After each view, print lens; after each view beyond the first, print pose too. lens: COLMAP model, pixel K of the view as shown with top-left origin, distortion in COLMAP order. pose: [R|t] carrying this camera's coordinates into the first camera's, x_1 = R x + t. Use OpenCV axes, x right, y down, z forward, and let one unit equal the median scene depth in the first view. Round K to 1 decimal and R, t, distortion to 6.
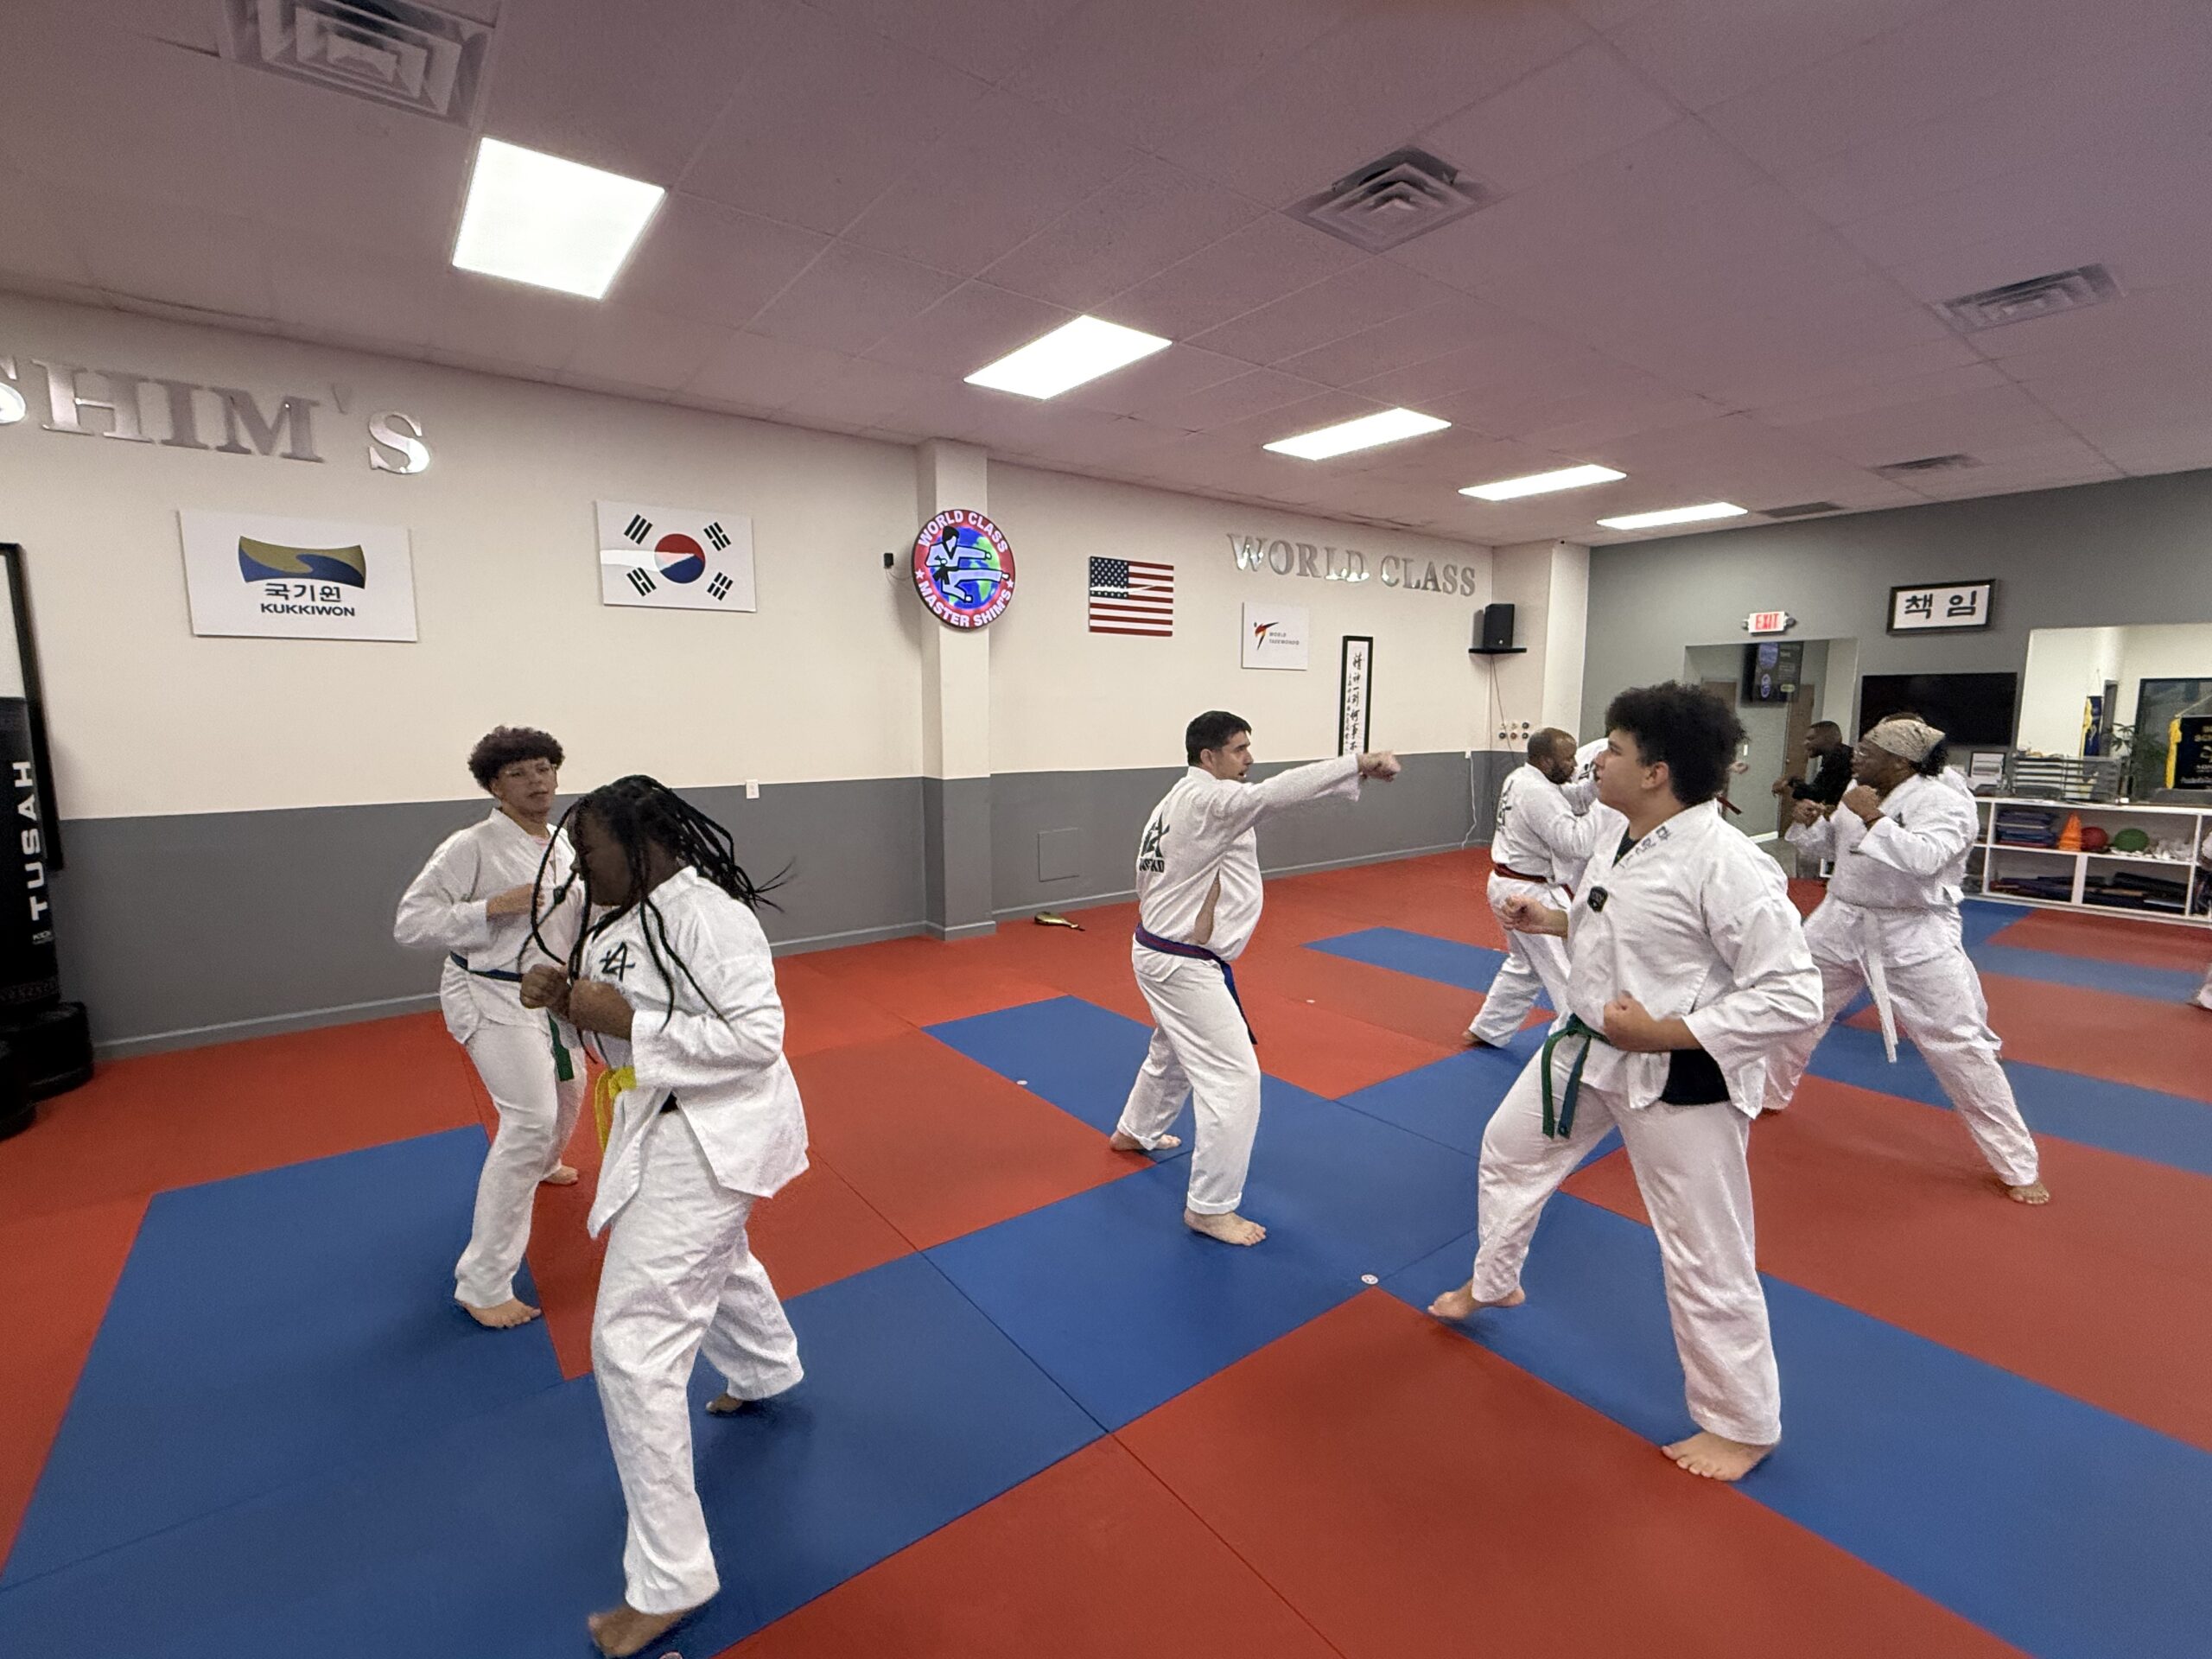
lens RADIAL K [[975.4, 0, 1092.8], [0, 975.4, 831.6], [0, 0, 1]] dist [-0.003524, -0.000205]
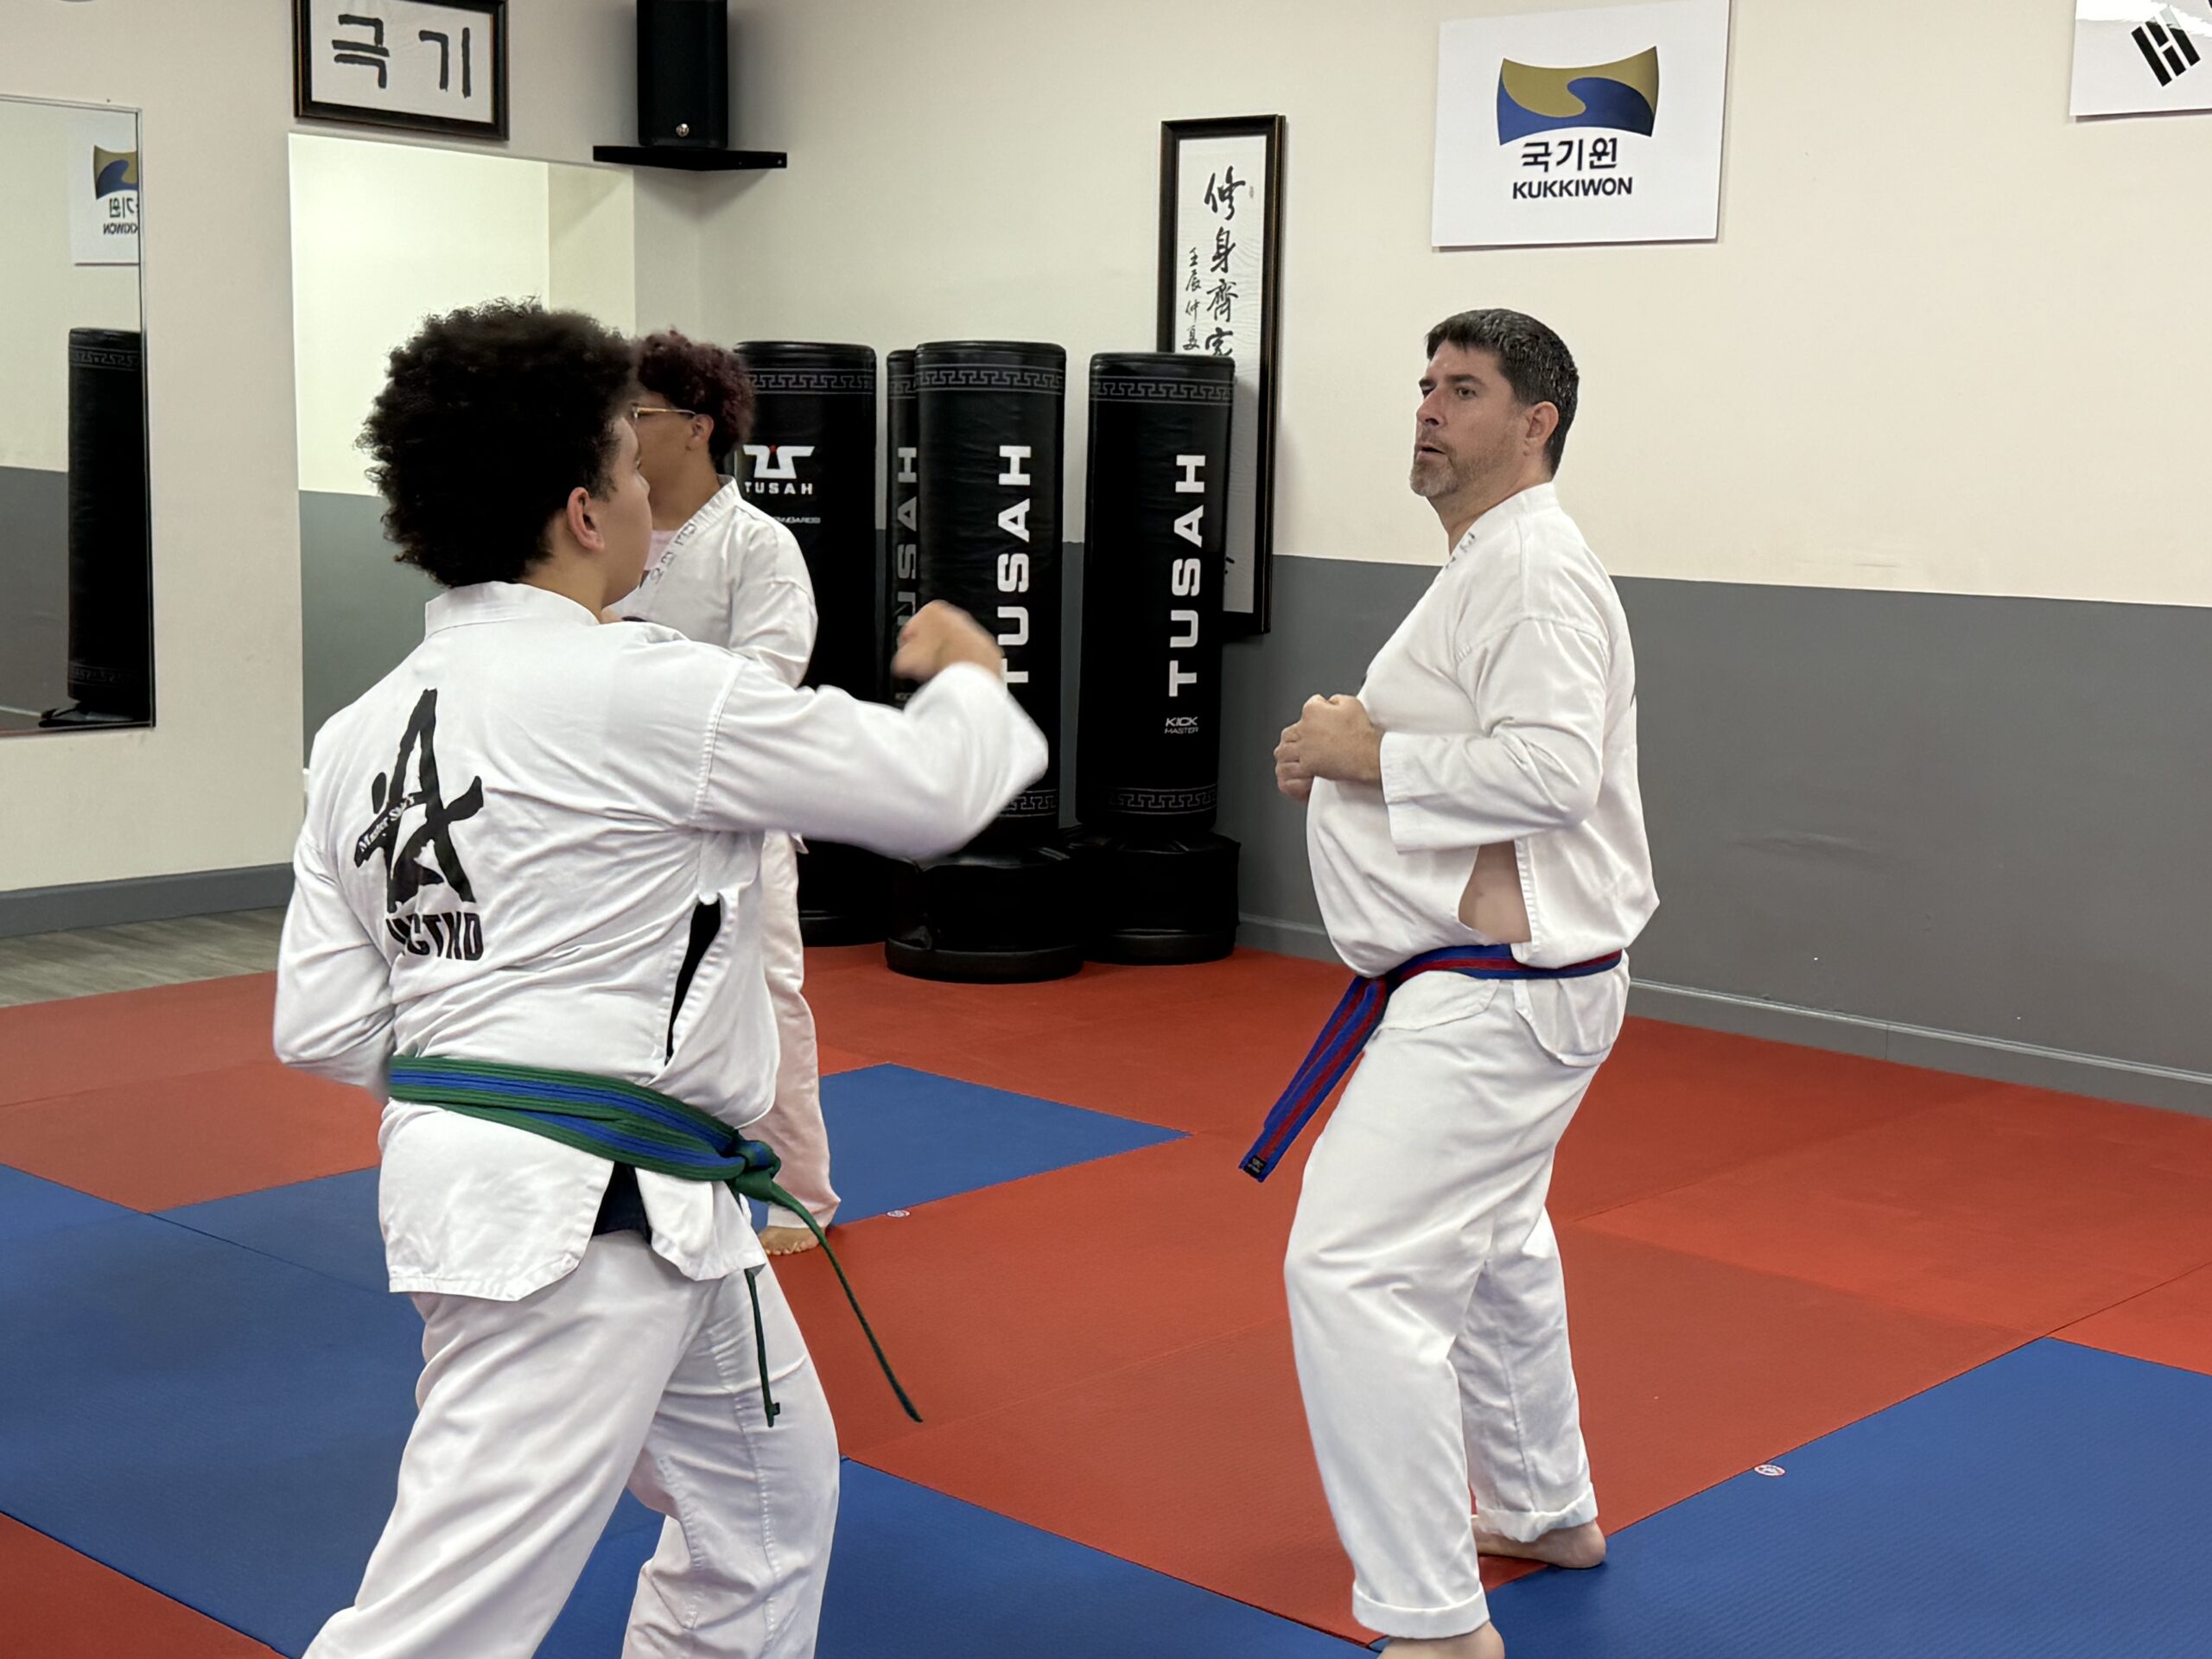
lens RADIAL K [[3054.5, 0, 1163.8], [0, 3054.5, 831.3], [0, 0, 1]] dist [0.181759, -0.324289]
pose [[0.200832, 0.146235, -0.968649, 0.595167], [-0.144729, 0.982374, 0.118300, -0.040479], [0.968876, 0.116433, 0.218457, 0.352173]]
